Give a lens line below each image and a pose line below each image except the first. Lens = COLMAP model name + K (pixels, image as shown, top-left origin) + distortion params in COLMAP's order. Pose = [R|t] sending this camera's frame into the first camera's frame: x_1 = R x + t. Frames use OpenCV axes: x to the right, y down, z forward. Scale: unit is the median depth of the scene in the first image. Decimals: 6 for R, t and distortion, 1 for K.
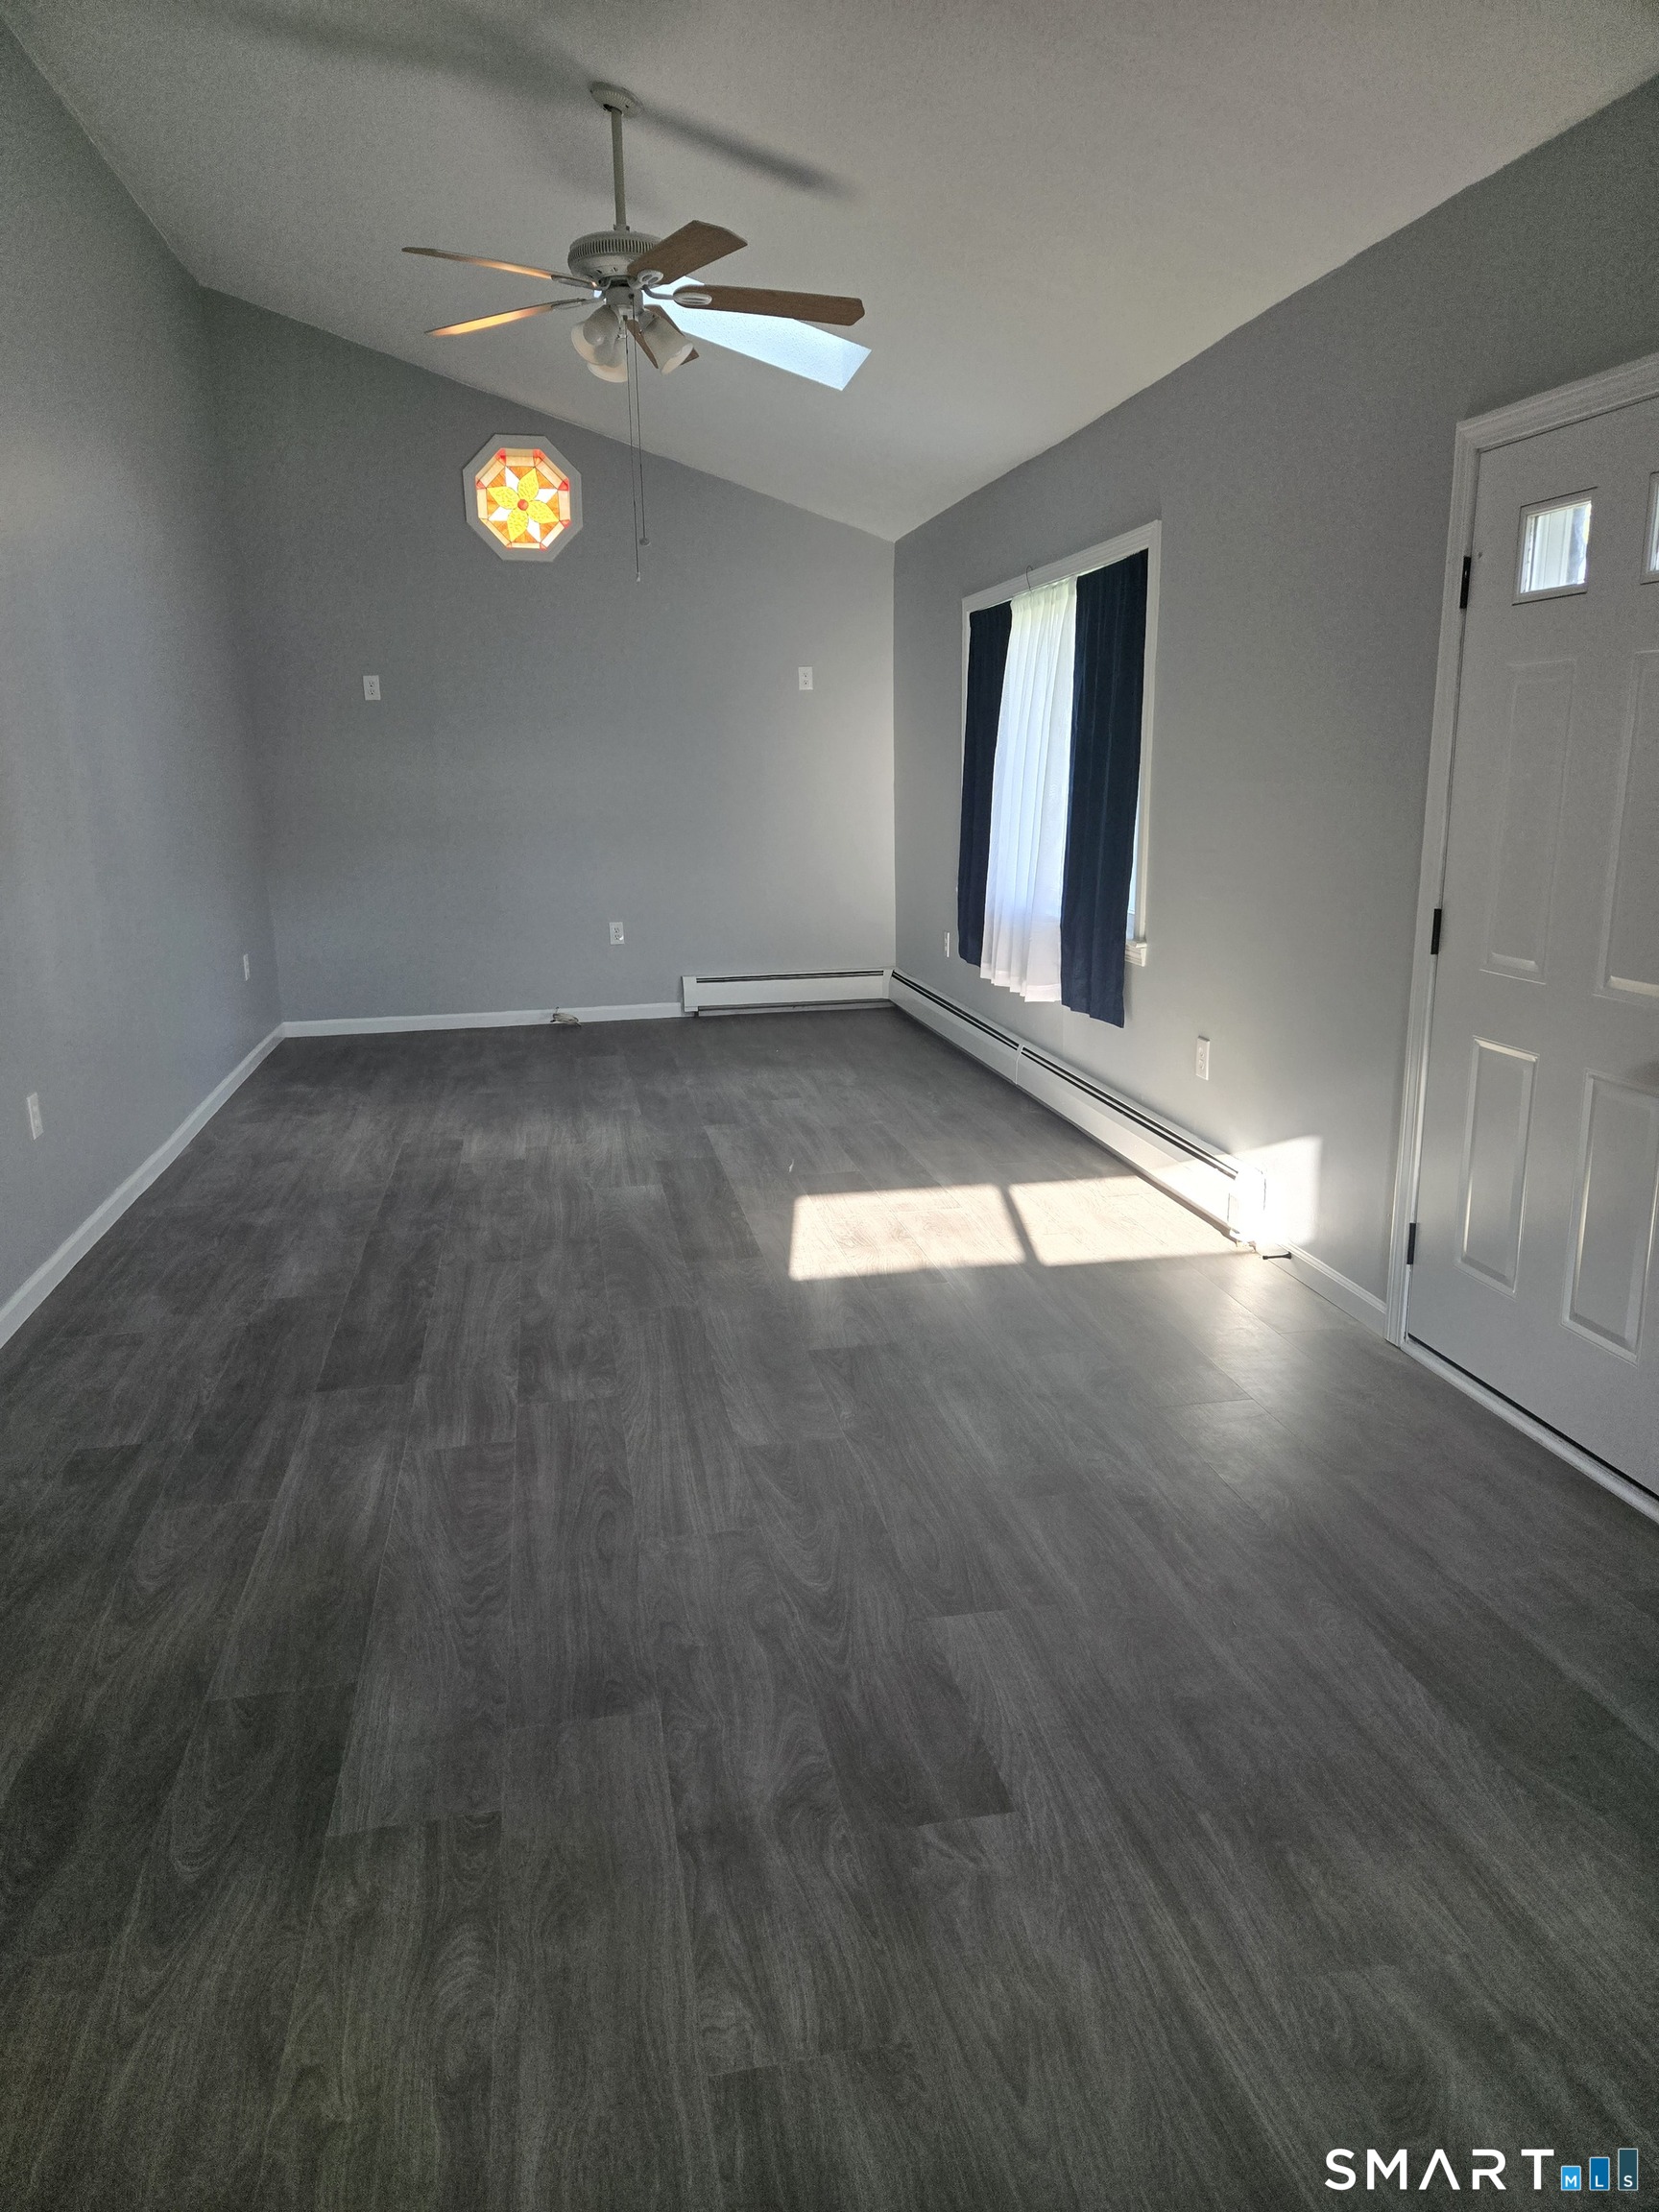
lens RADIAL K [[1484.8, 0, 825.9], [0, 1484.8, 1114.7], [0, 0, 1]] dist [0.091547, -0.000430]
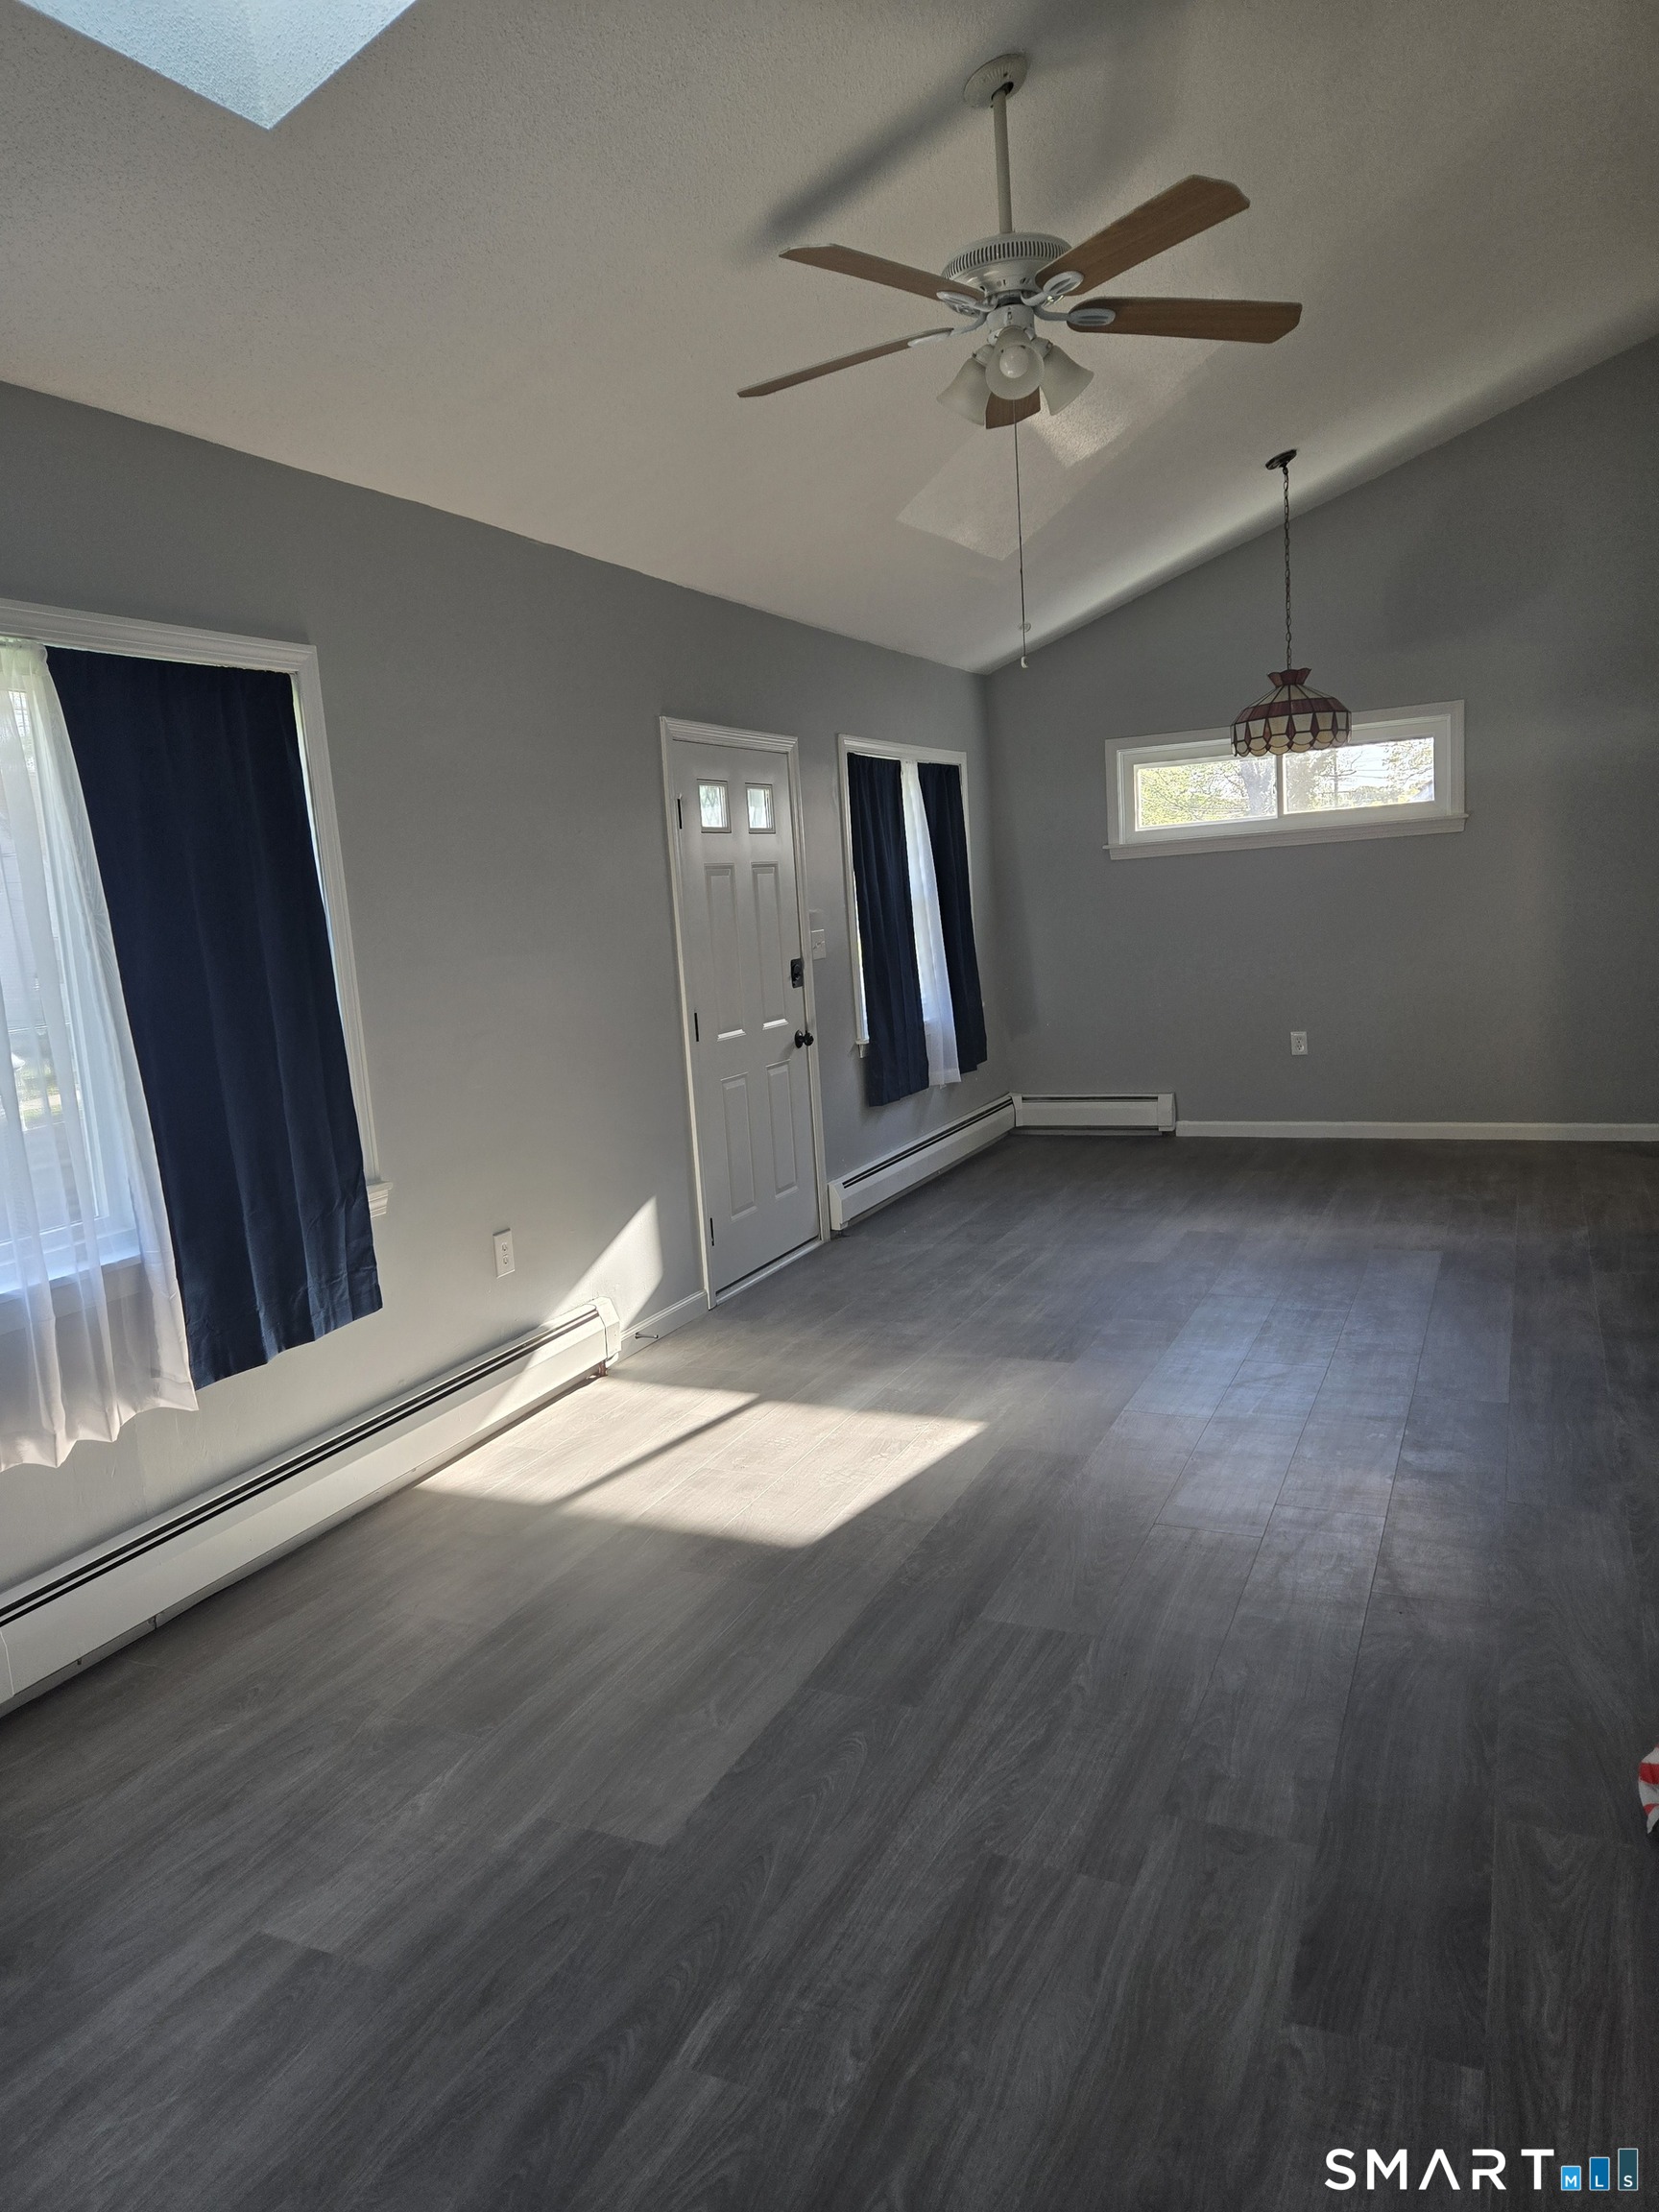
lens RADIAL K [[1484.8, 0, 817.3], [0, 1484.8, 1095.3], [0, 0, 1]] dist [0.091547, -0.000430]
pose [[-0.805691, -0.010088, 0.592250, -0.446466], [0.216717, 0.925511, 0.310584, -0.371217], [-0.551267, 0.378585, -0.743490, 1.538858]]
